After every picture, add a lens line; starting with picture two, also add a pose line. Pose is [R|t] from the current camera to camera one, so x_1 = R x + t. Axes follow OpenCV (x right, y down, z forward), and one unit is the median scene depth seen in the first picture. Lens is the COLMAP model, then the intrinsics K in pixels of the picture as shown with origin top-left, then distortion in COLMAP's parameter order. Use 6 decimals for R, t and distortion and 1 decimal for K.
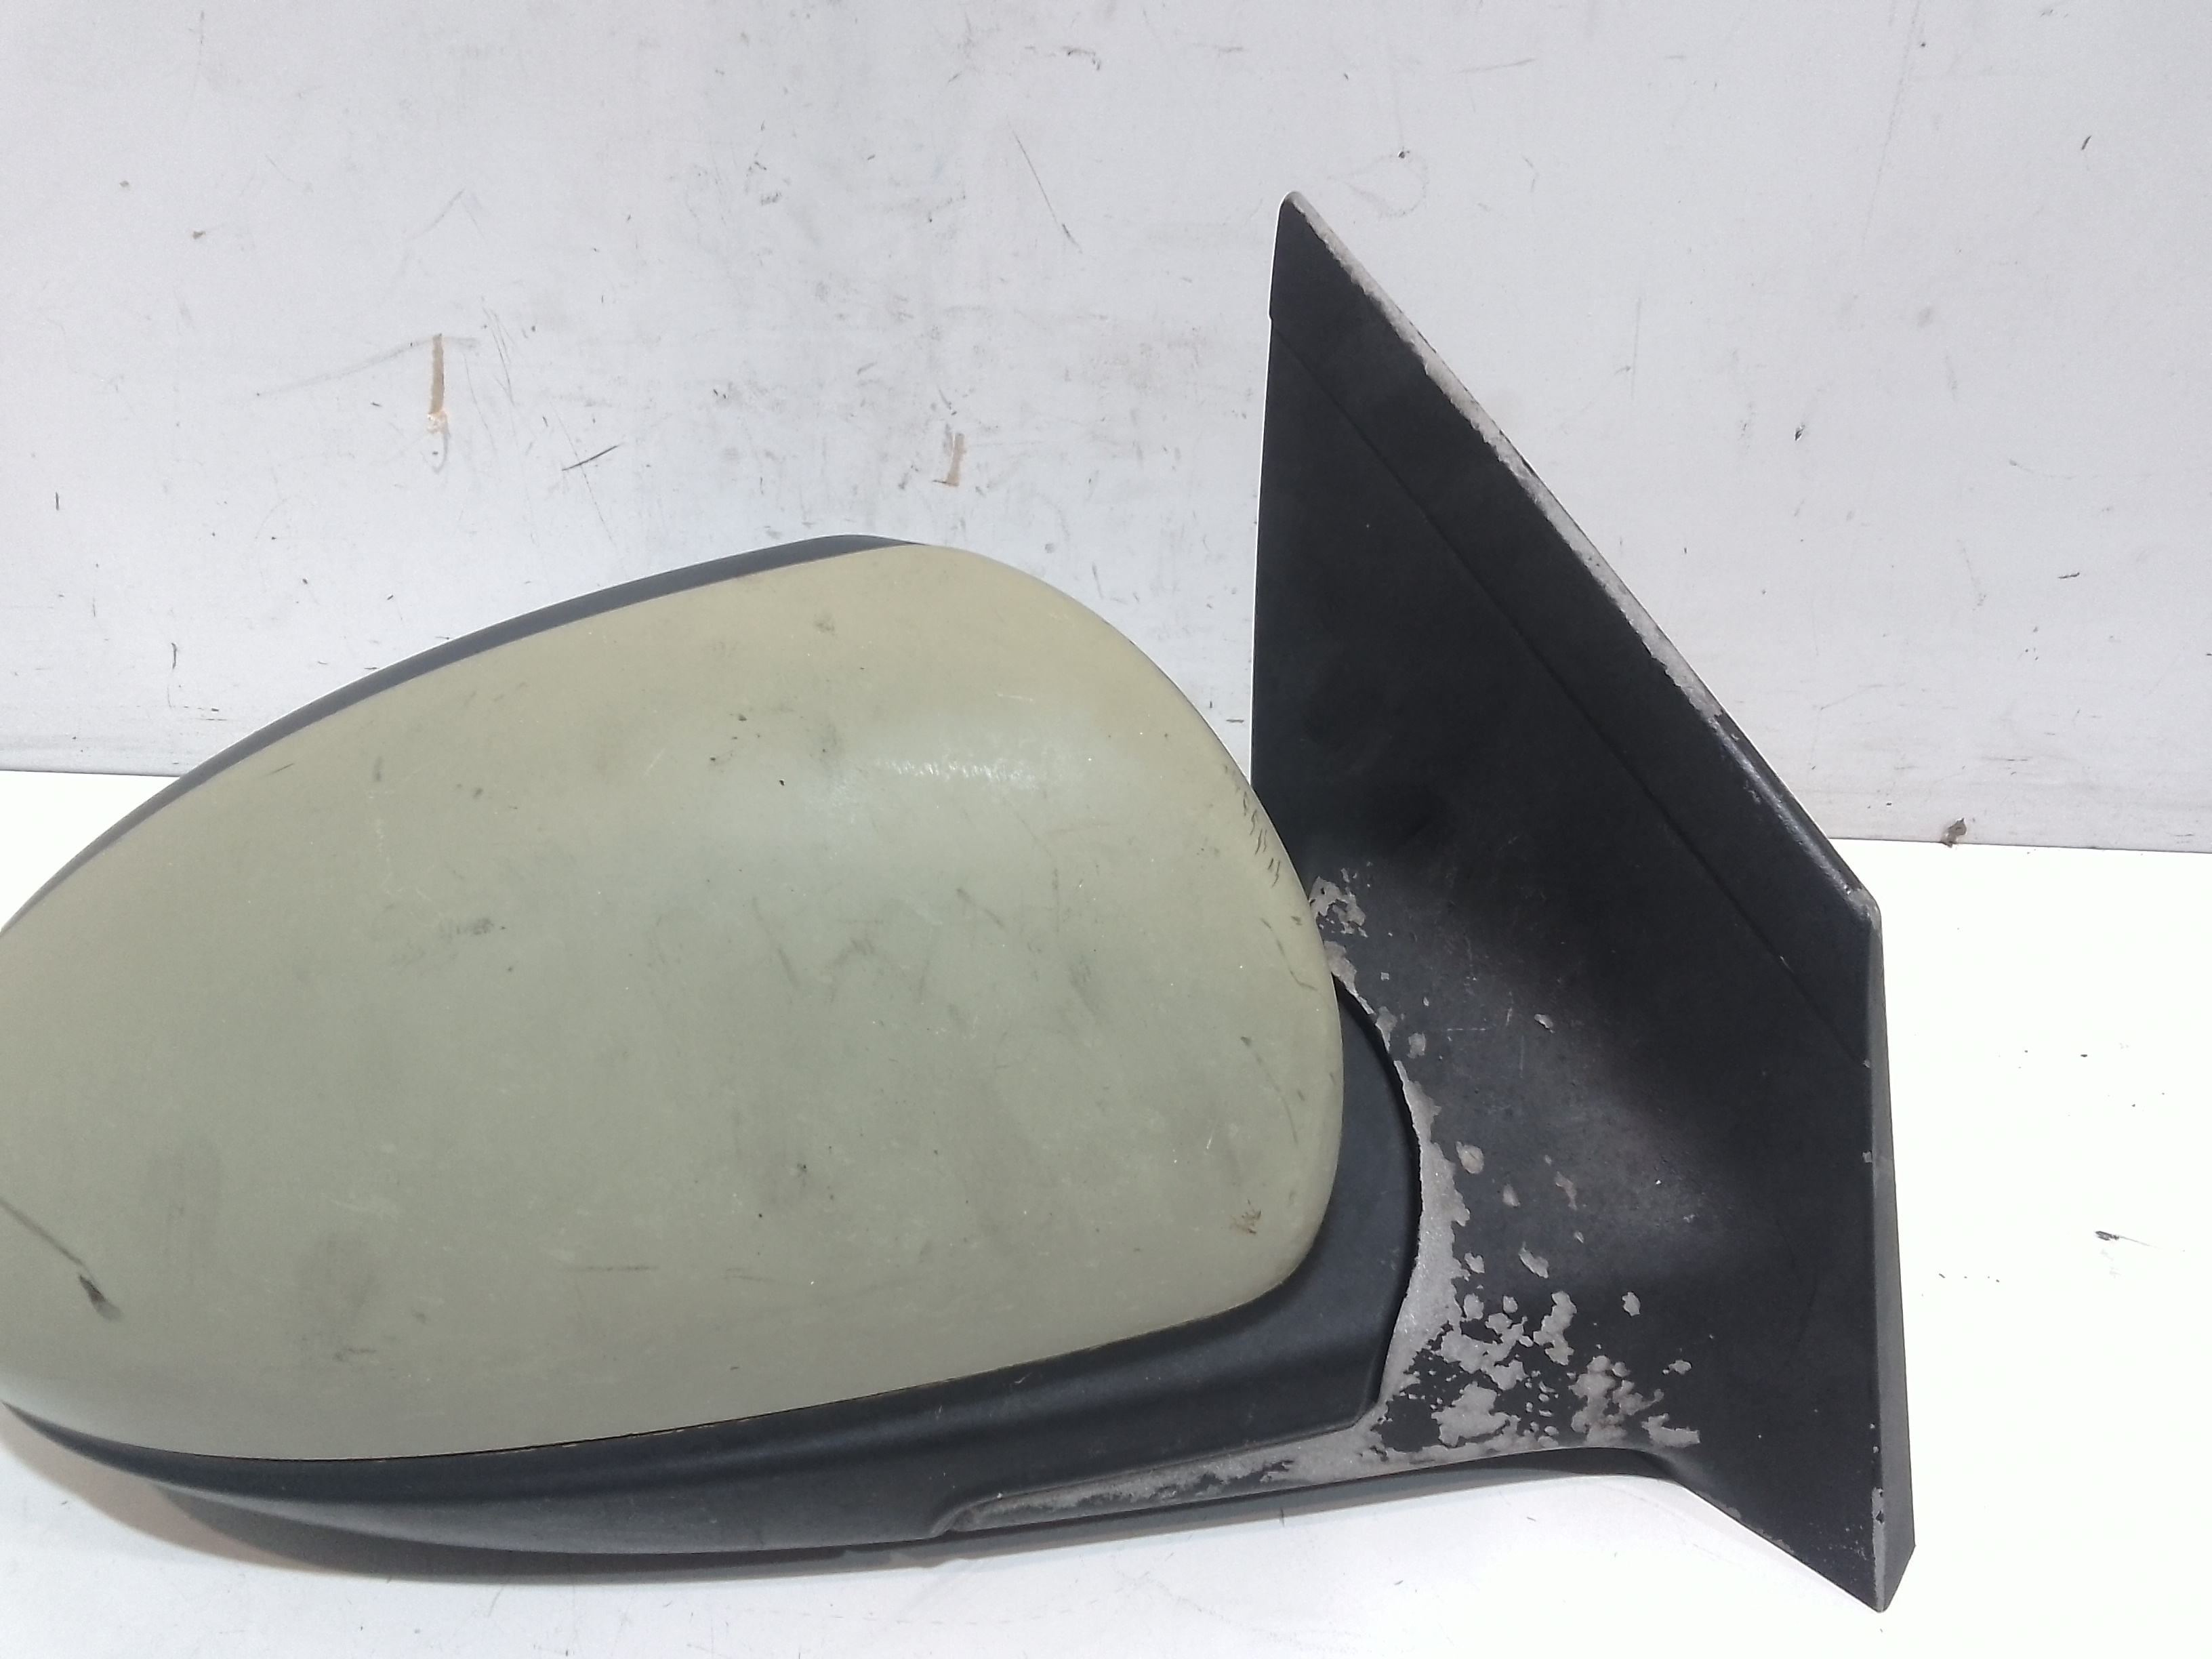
lens RADIAL K [[1844.7, 0, 1103.1], [0, 1844.7, 847.4], [0, 0, 1]] dist [0.061270, -0.138066]
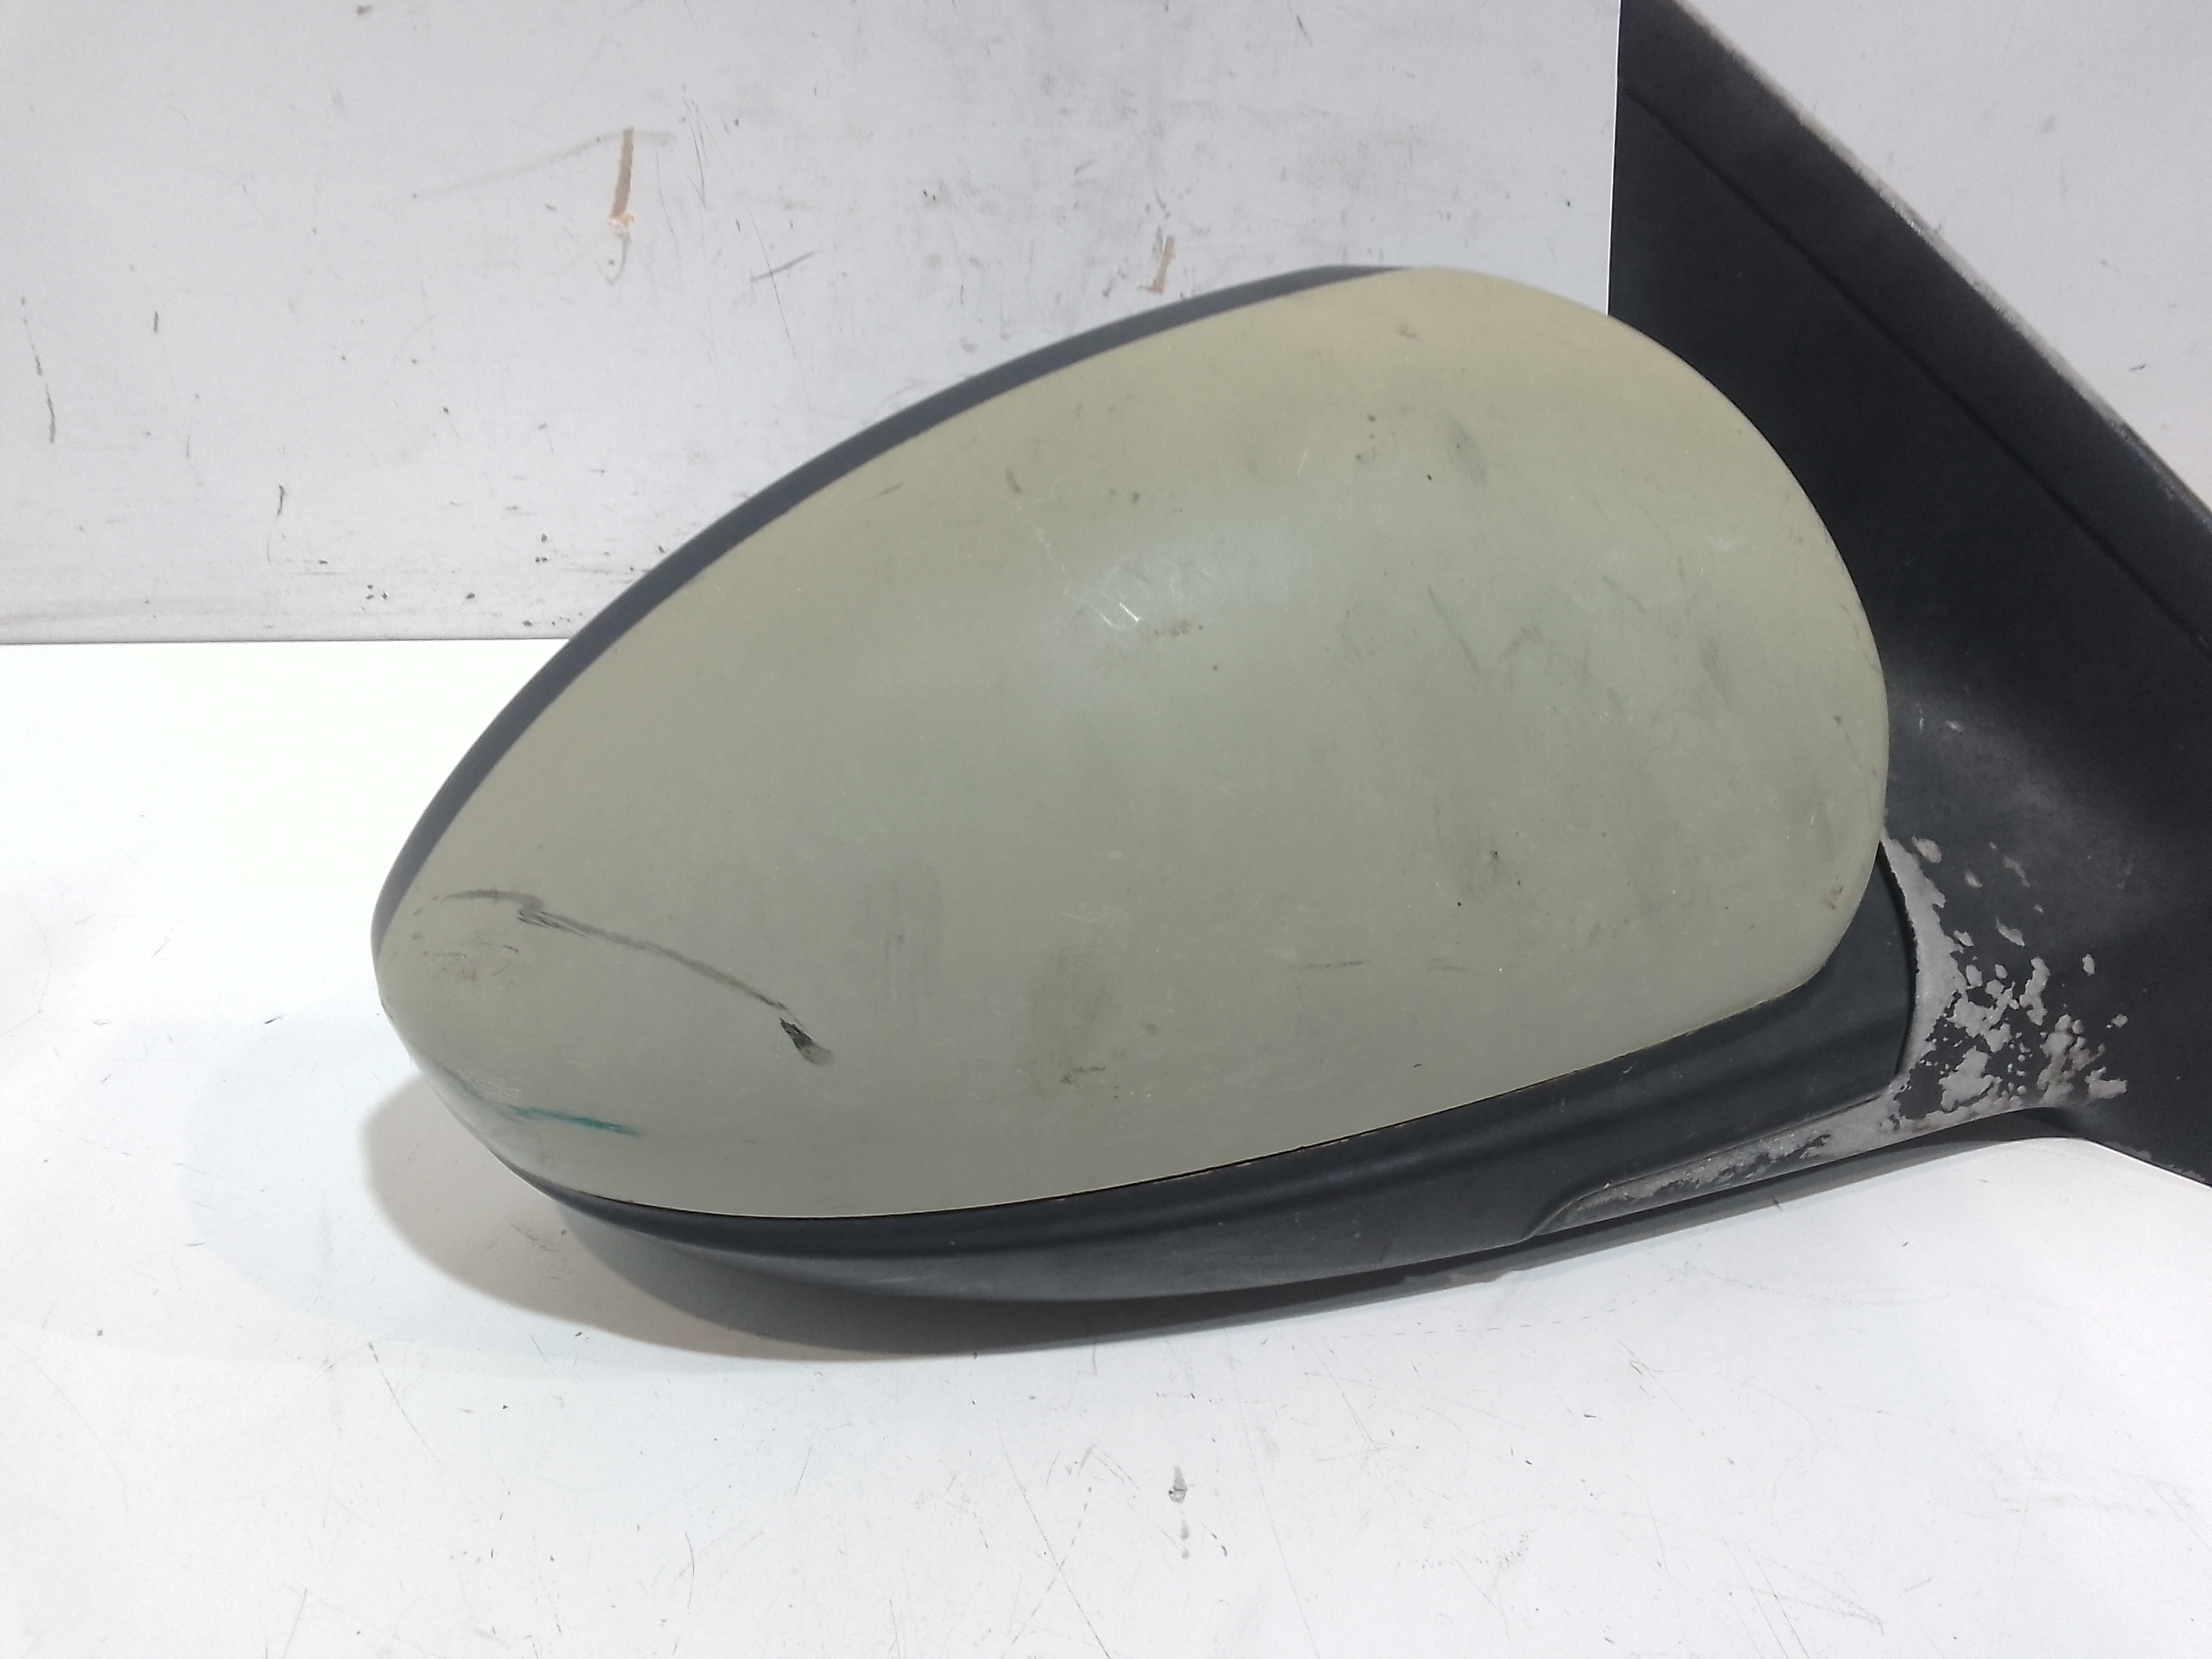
lens RADIAL K [[1844.7, 0, 1103.1], [0, 1844.7, 847.4], [0, 0, 1]] dist [0.061270, -0.138066]
pose [[0.976117, -0.066725, 0.206745, -0.503797], [0.063684, 0.997742, 0.021334, 0.116880], [-0.207702, -0.007658, 0.978162, 0.051410]]
